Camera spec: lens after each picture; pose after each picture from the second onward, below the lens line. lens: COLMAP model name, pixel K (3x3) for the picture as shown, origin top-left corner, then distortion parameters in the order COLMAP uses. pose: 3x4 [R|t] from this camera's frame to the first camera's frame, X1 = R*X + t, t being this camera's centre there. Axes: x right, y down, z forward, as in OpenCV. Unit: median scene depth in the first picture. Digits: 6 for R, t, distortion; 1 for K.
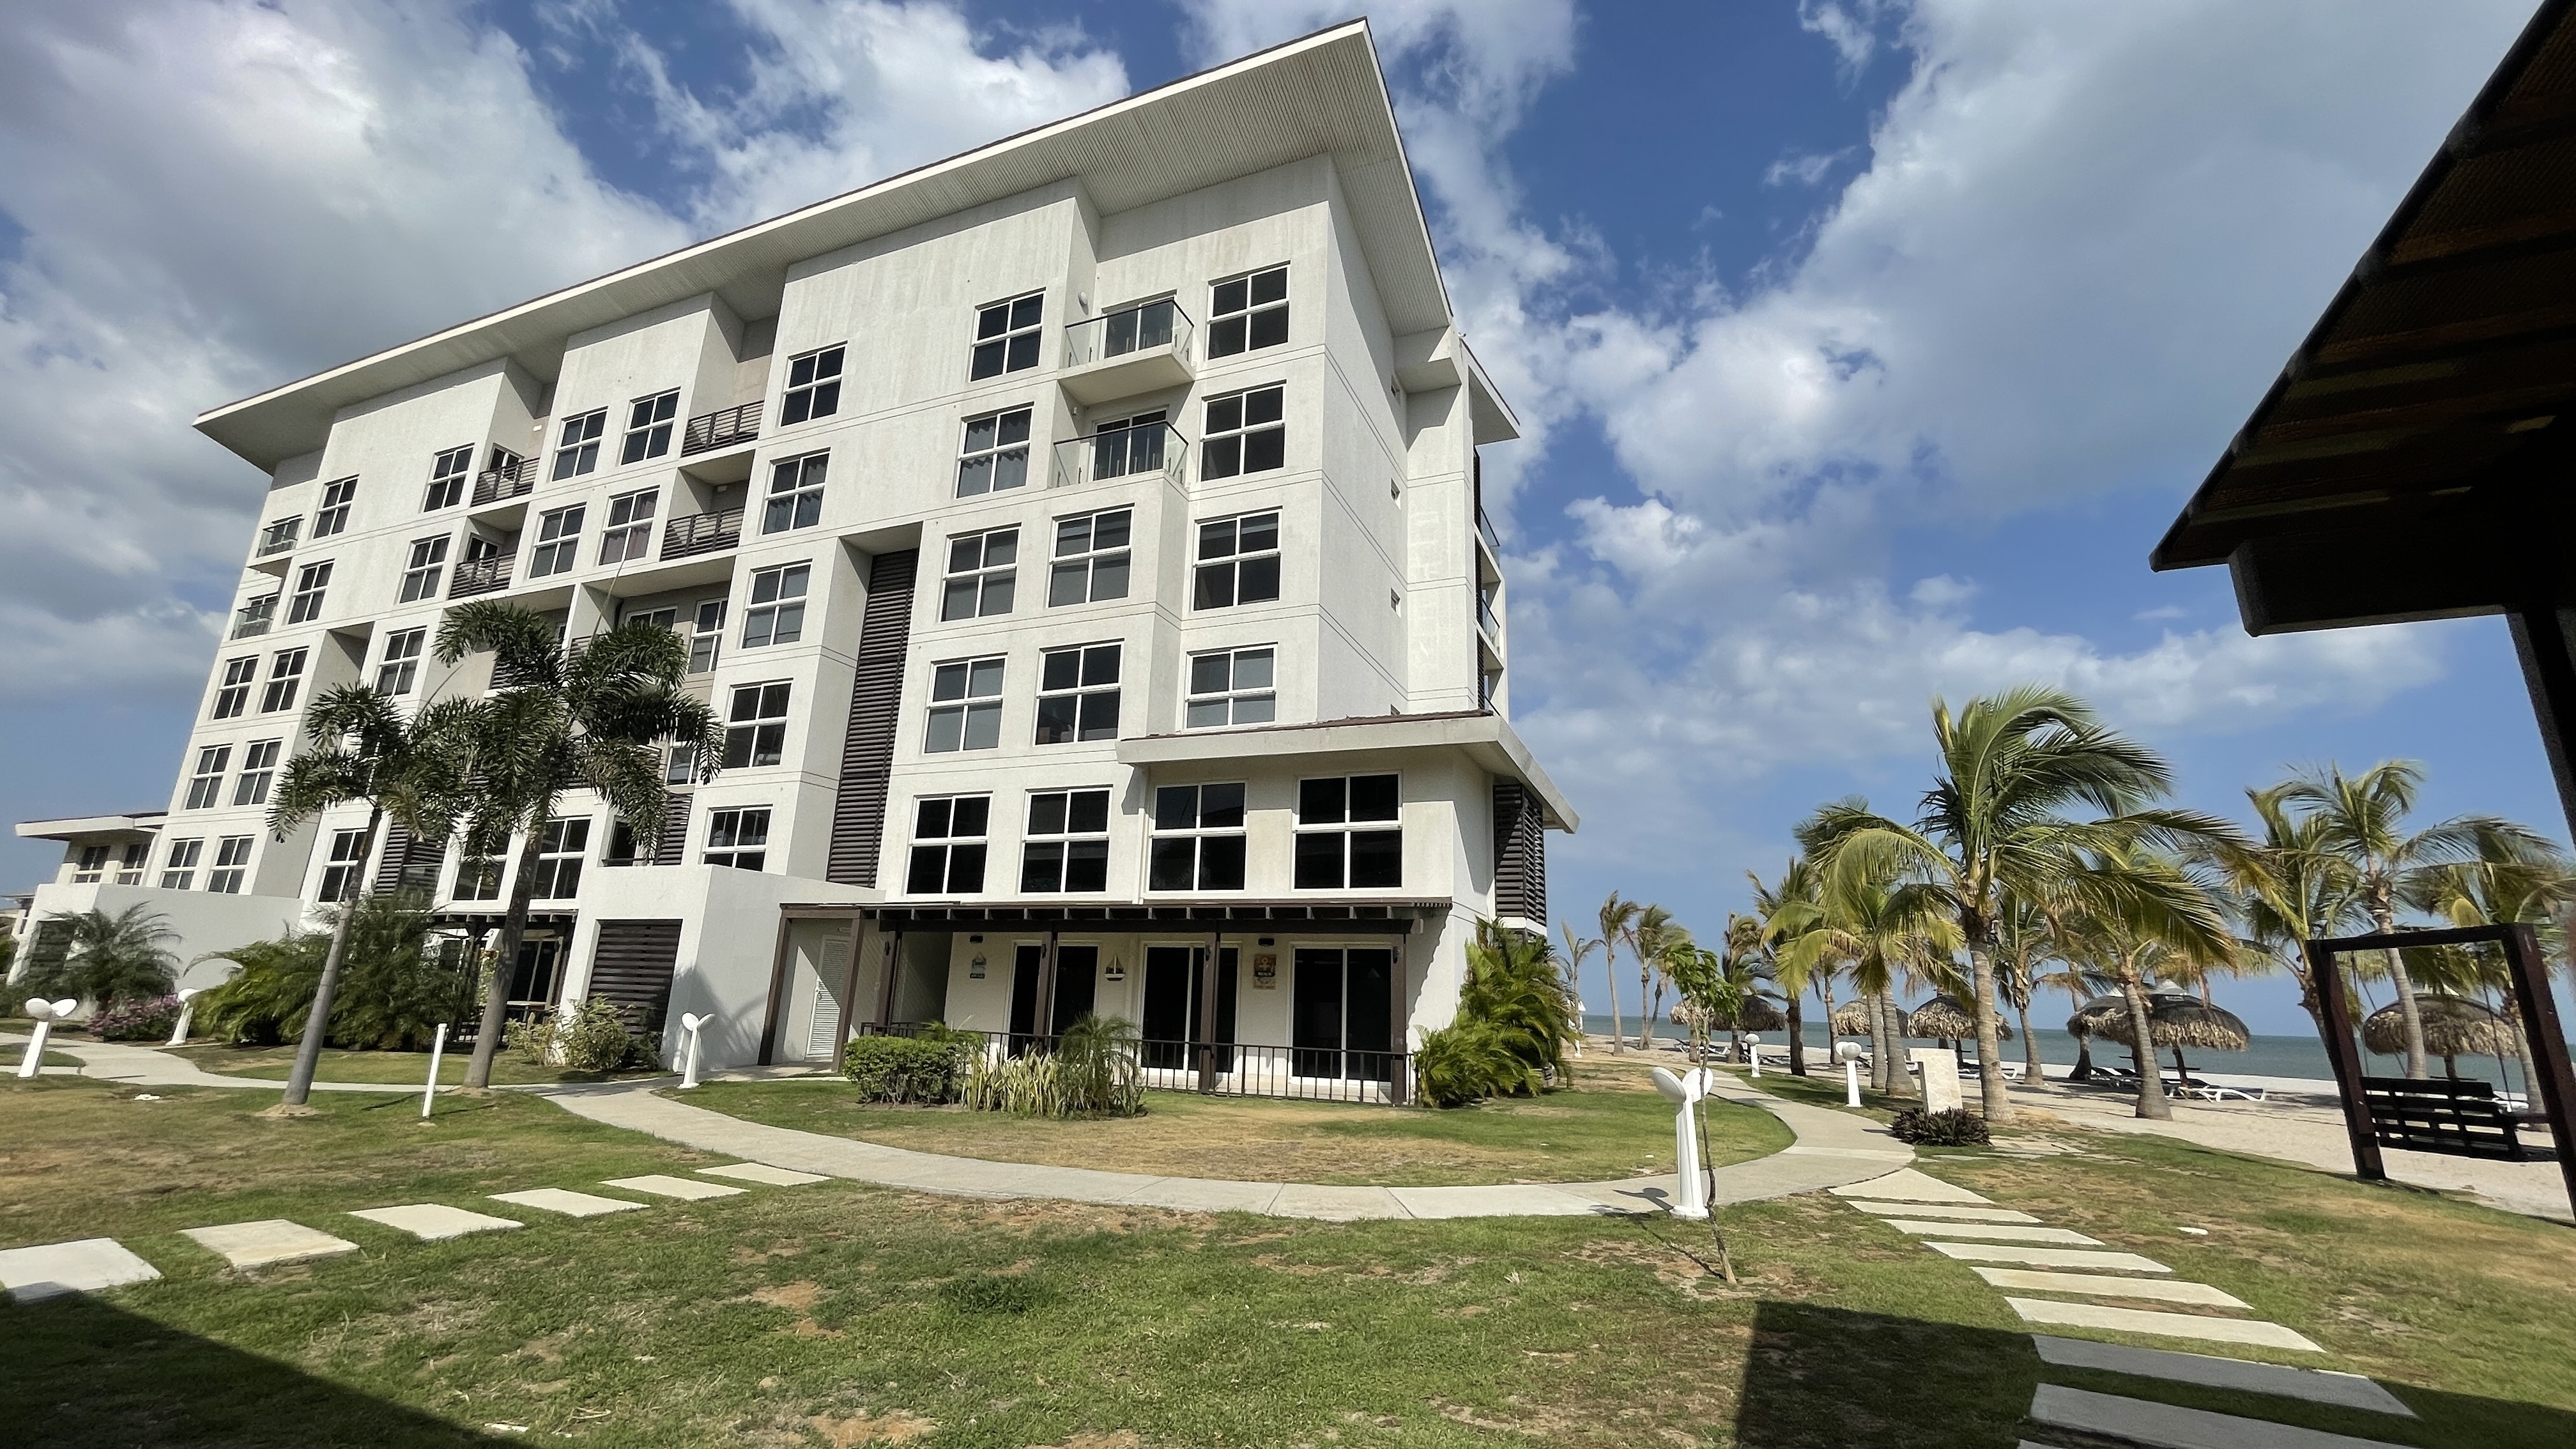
lens RADIAL K [[1044.5, 0, 1298.8], [0, 1044.5, 727.5], [0, 0, 1]] dist [0.001186, -0.001115]
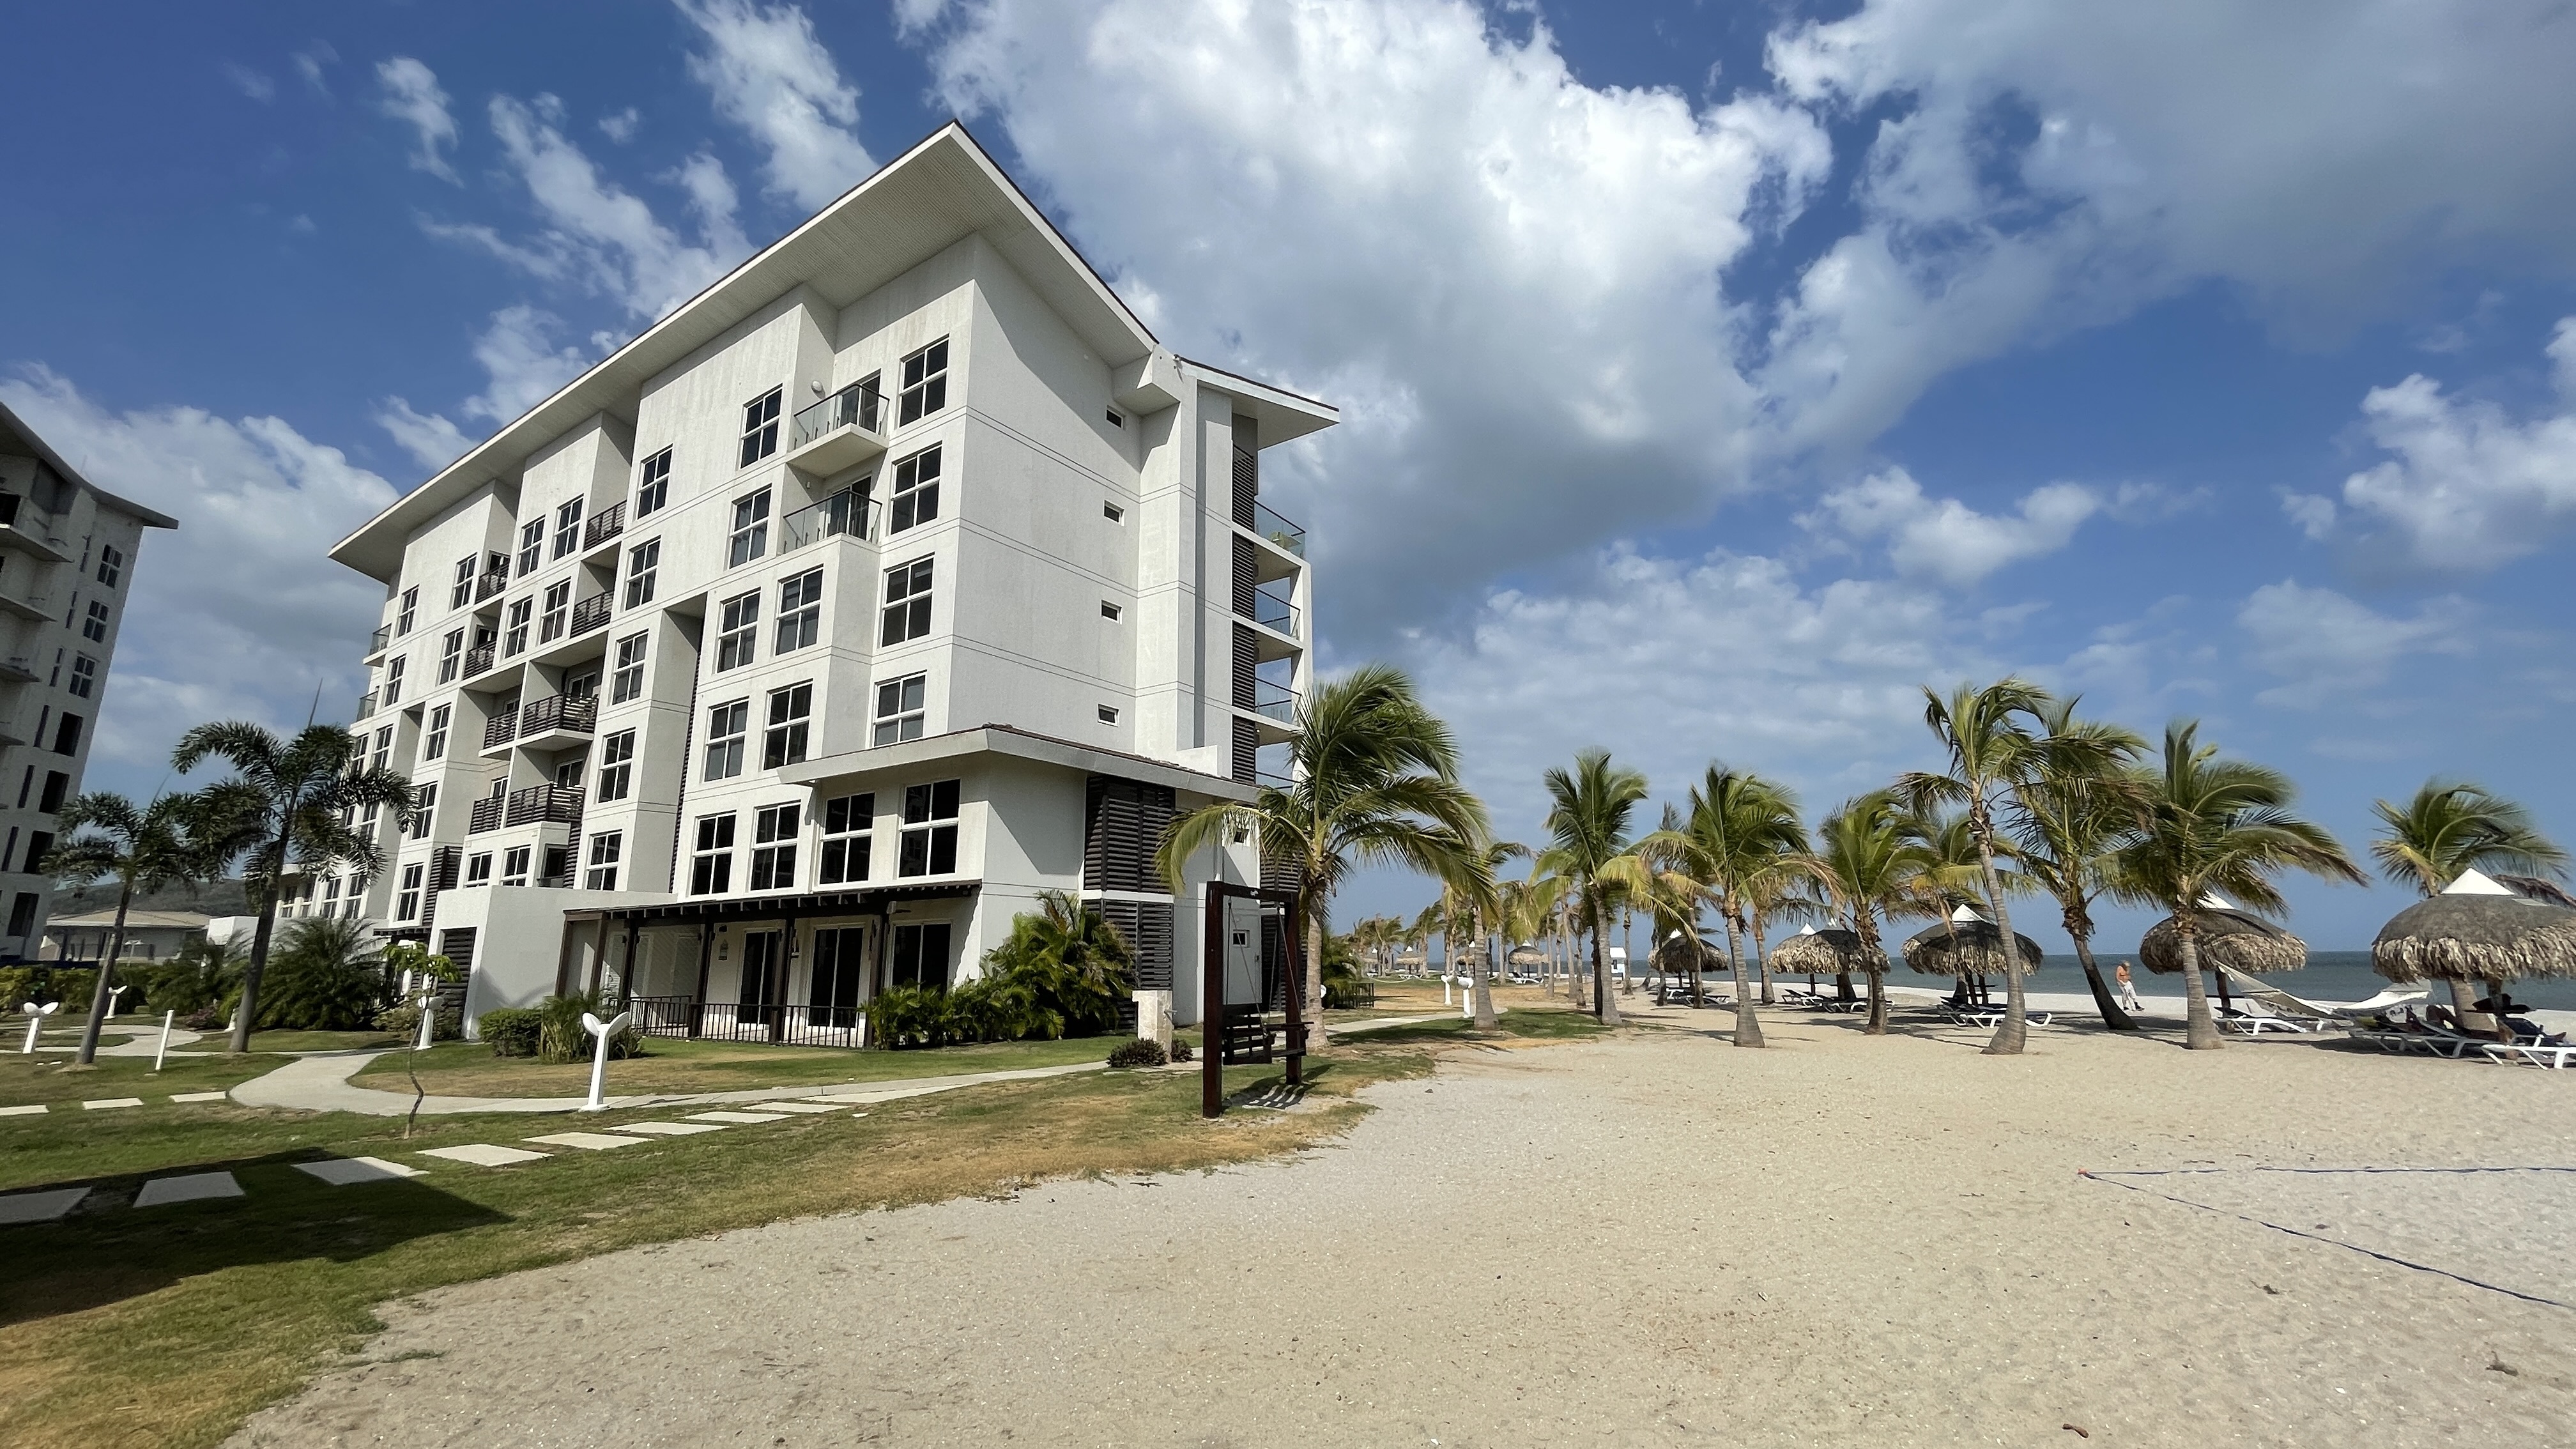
lens RADIAL K [[1044.5, 0, 1262.1], [0, 1044.5, 728.3], [0, 0, 1]] dist [0.001186, -0.001115]
pose [[0.977644, -0.086203, -0.191786, 0.552742], [0.092924, 0.995325, 0.026315, -0.010488], [0.188621, -0.043548, 0.981084, -0.097257]]
